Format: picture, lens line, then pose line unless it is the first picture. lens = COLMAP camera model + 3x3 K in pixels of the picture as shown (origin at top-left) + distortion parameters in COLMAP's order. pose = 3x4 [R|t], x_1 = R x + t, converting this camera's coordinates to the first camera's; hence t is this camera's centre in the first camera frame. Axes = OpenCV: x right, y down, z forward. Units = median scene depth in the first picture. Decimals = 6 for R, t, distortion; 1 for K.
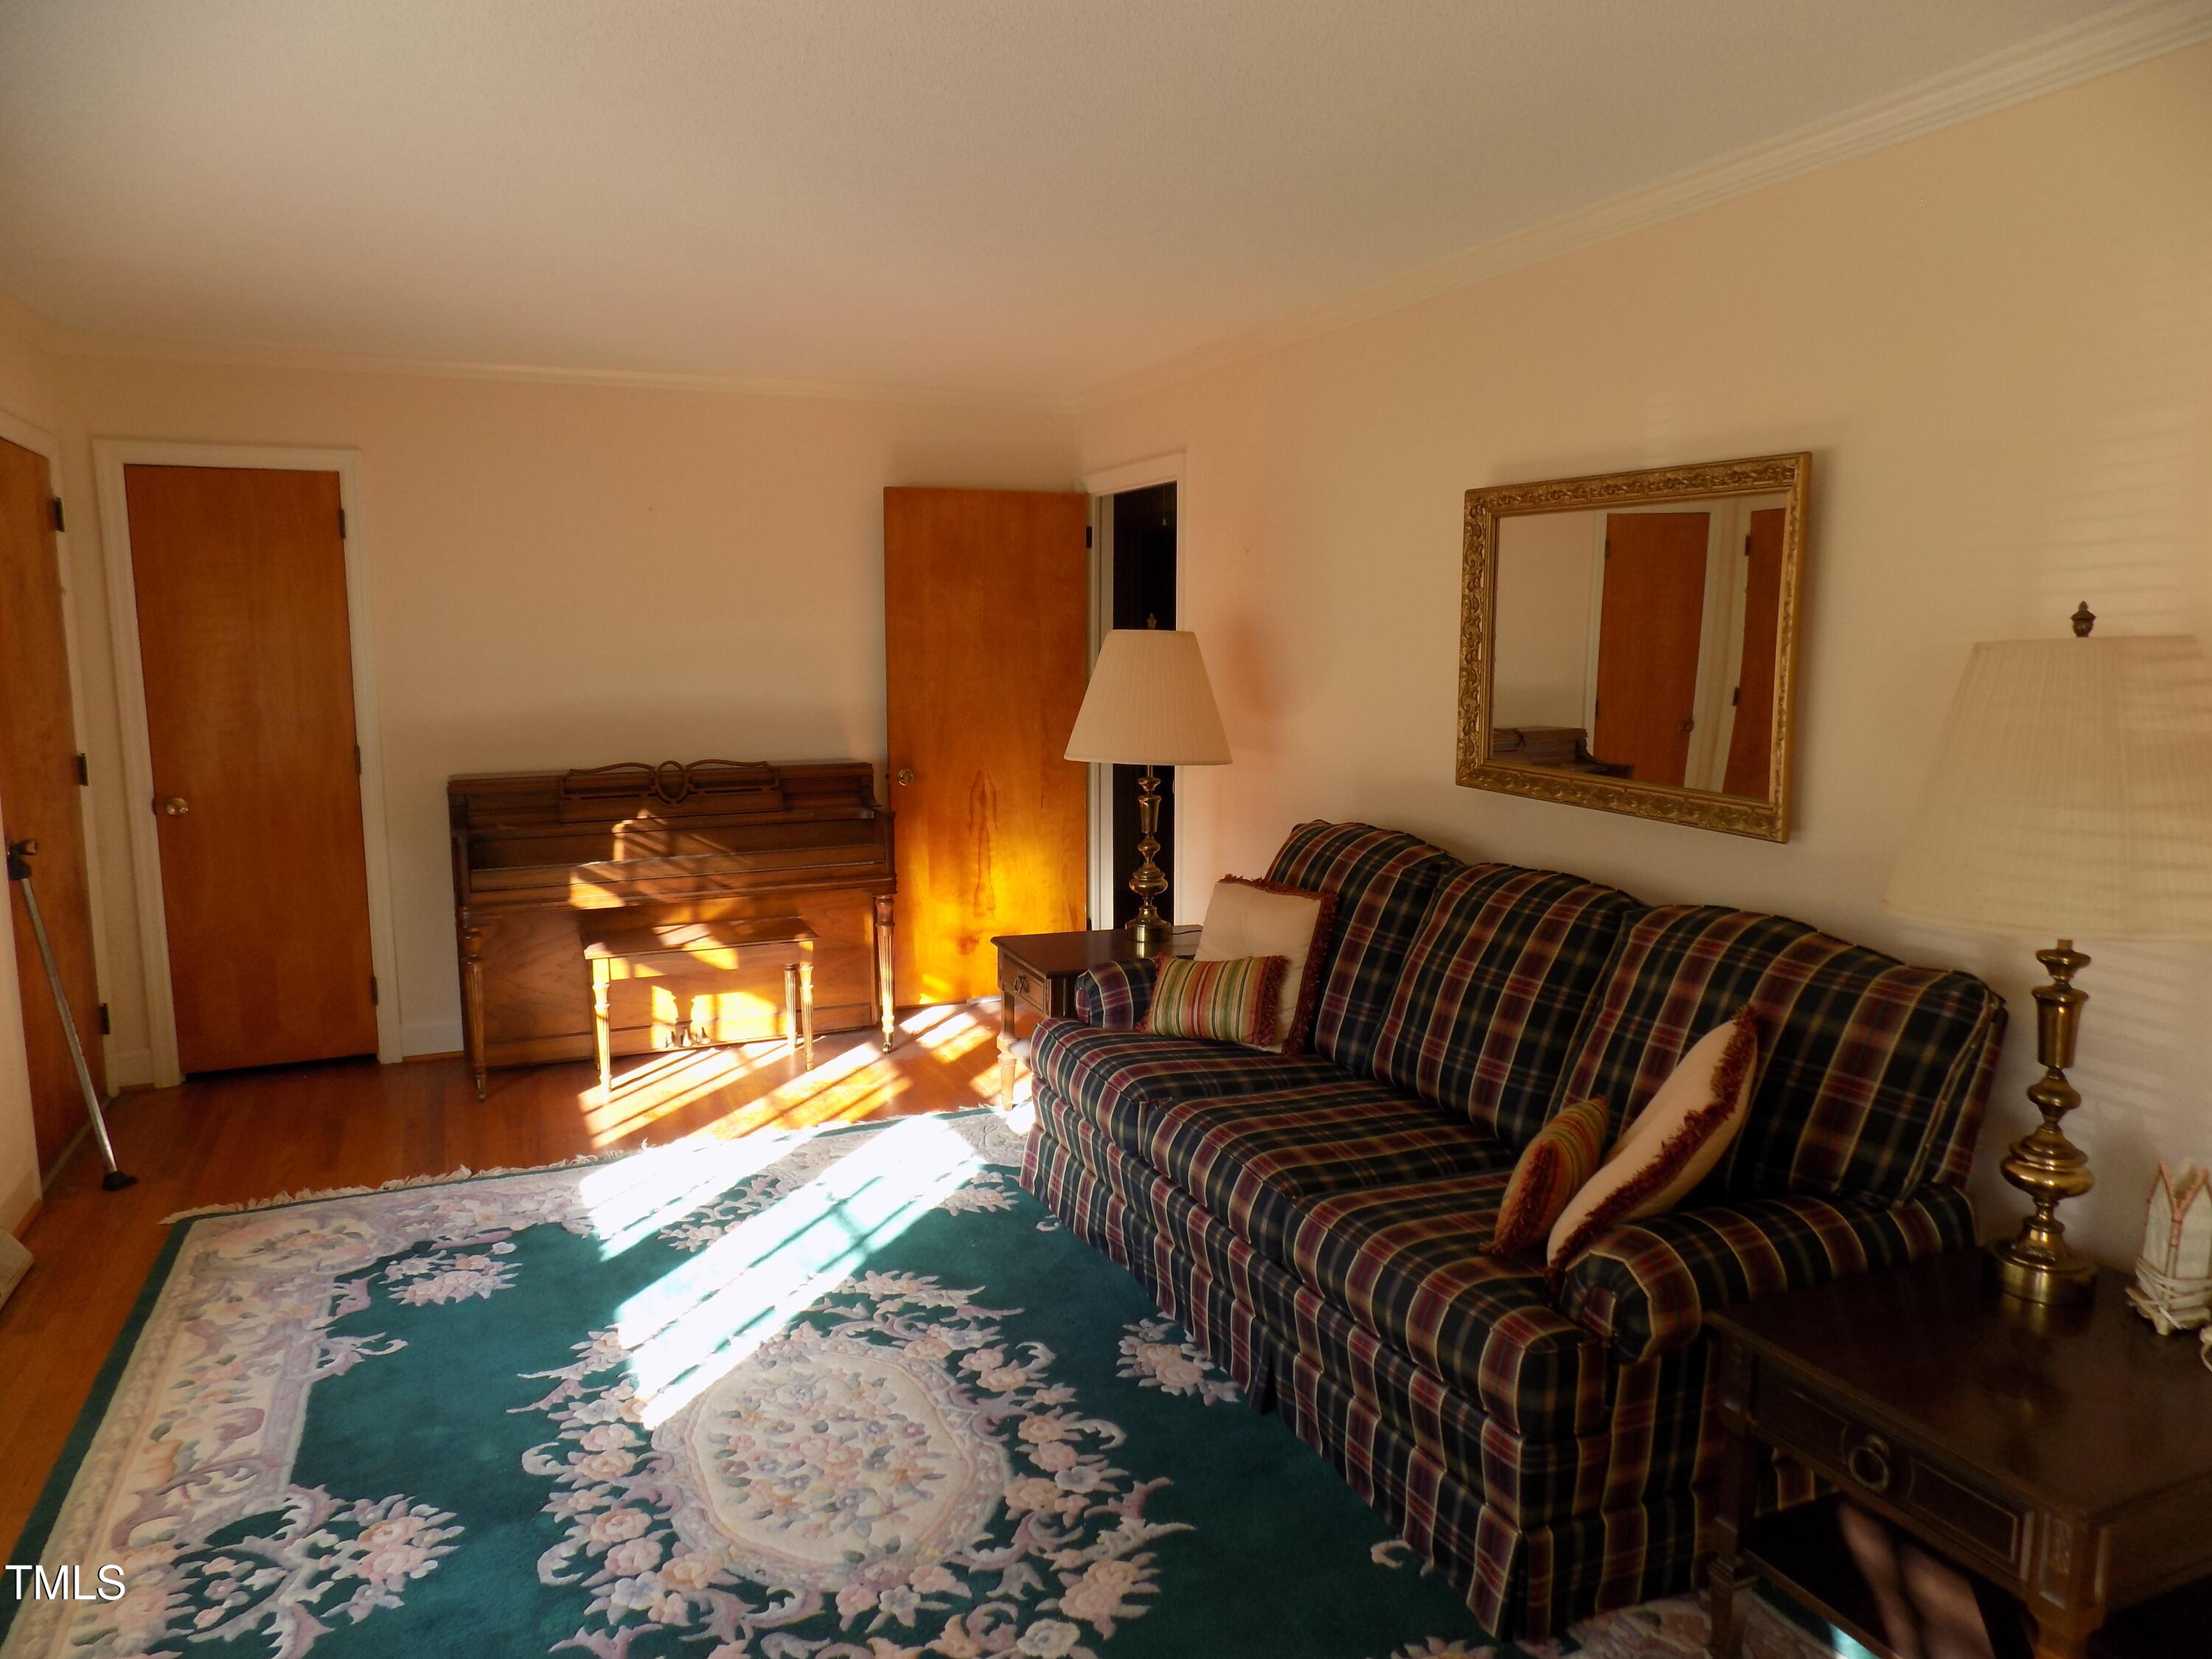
lens RADIAL K [[1480.9, 0, 1103.7], [0, 1480.9, 844.0], [0, 0, 1]] dist [-0.076418, 0.053528]
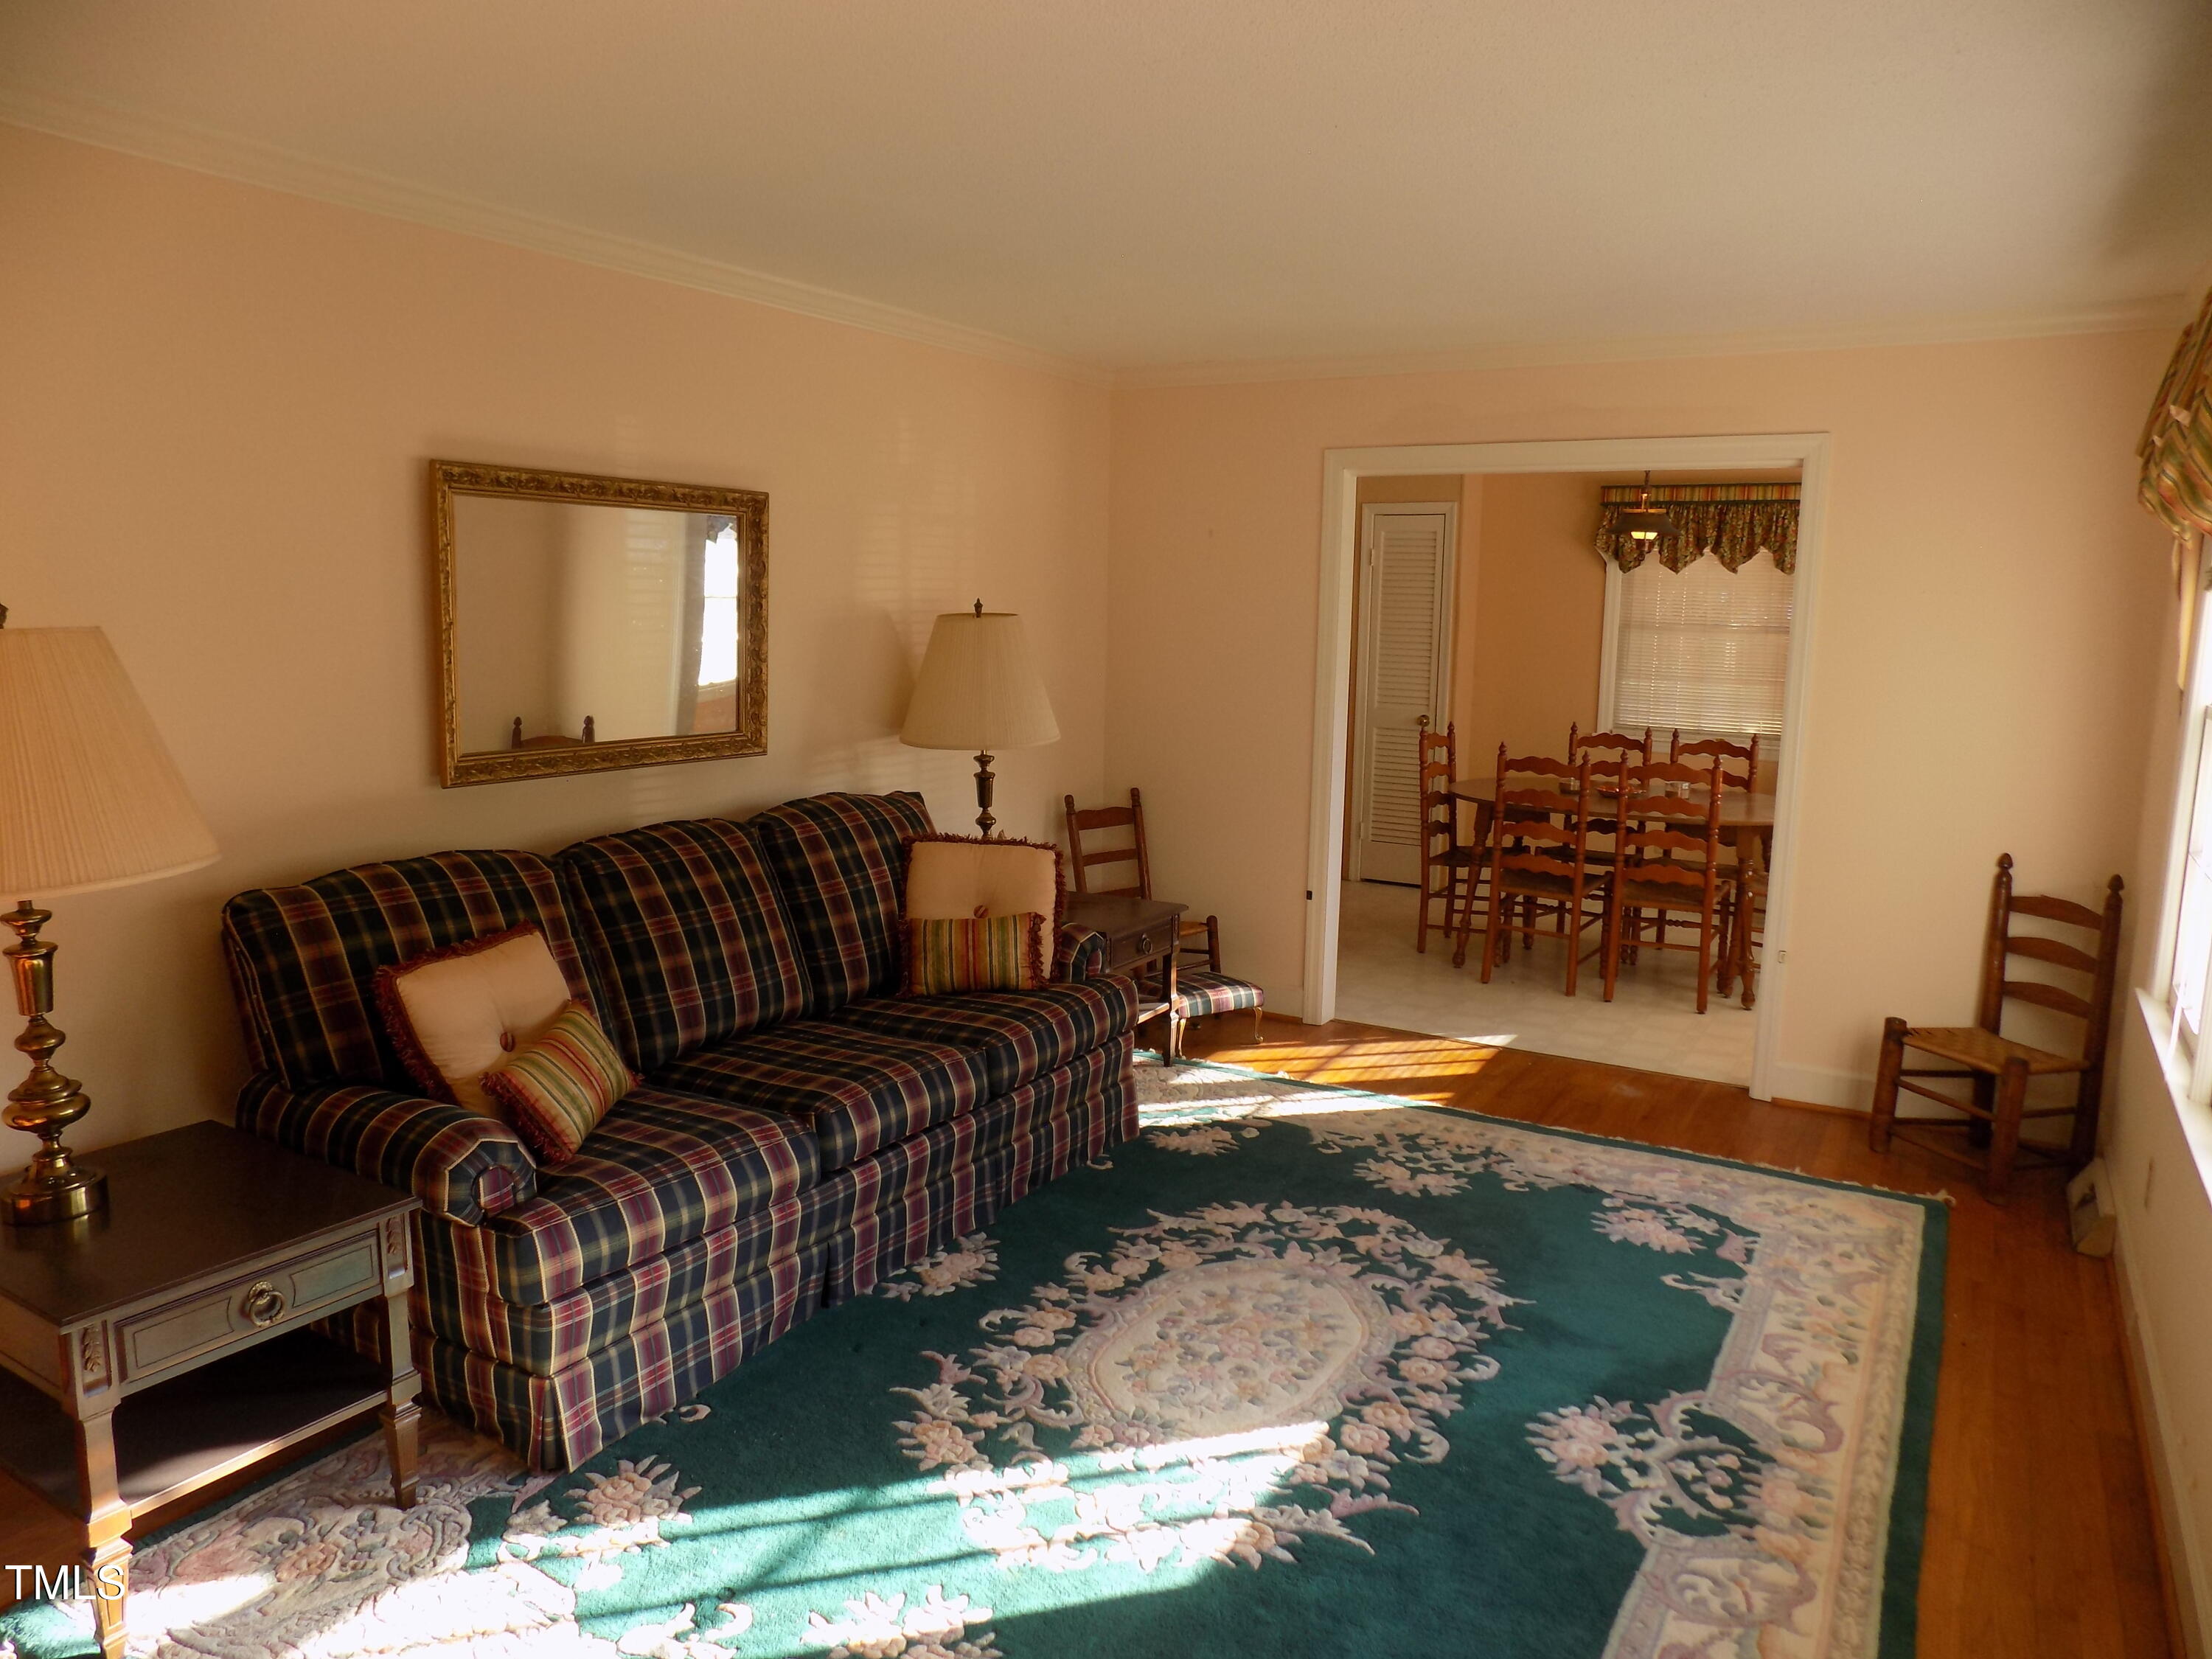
lens RADIAL K [[1480.9, 0, 1141.2], [0, 1480.9, 804.9], [0, 0, 1]] dist [-0.076418, 0.053528]
pose [[-0.586412, -0.127669, 0.799888, -1.104036], [0.091276, 0.970796, 0.221864, -0.285921], [-0.804854, 0.203114, -0.557634, 1.755768]]
